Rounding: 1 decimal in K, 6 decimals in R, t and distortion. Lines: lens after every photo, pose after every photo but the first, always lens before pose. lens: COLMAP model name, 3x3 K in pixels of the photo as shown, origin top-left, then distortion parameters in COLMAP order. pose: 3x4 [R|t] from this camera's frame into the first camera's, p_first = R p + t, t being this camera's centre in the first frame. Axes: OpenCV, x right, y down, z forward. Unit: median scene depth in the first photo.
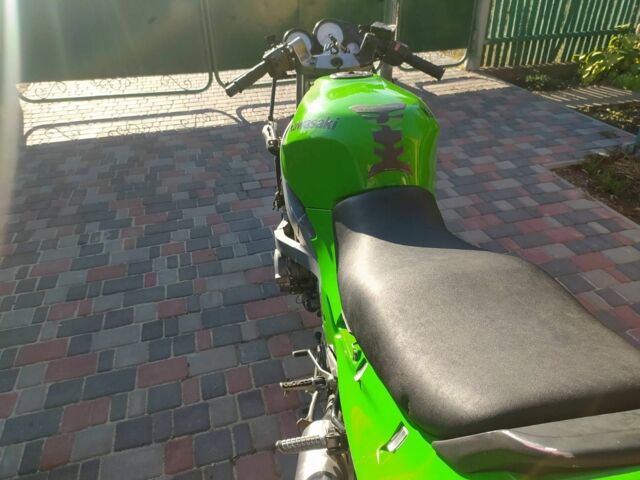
lens RADIAL K [[490.3, 0, 317.9], [0, 490.3, 240.1], [0, 0, 1]] dist [0.024392, -0.045104]
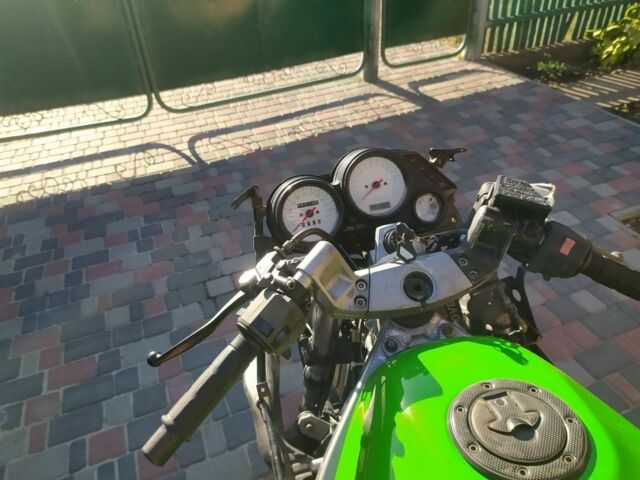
lens RADIAL K [[490.3, 0, 316.0], [0, 490.3, 241.5], [0, 0, 1]] dist [0.024392, -0.045104]
pose [[0.994614, -0.088259, 0.054354, -0.024378], [0.084190, 0.993766, 0.073082, -0.166077], [-0.060465, -0.068113, 0.995844, 0.232495]]
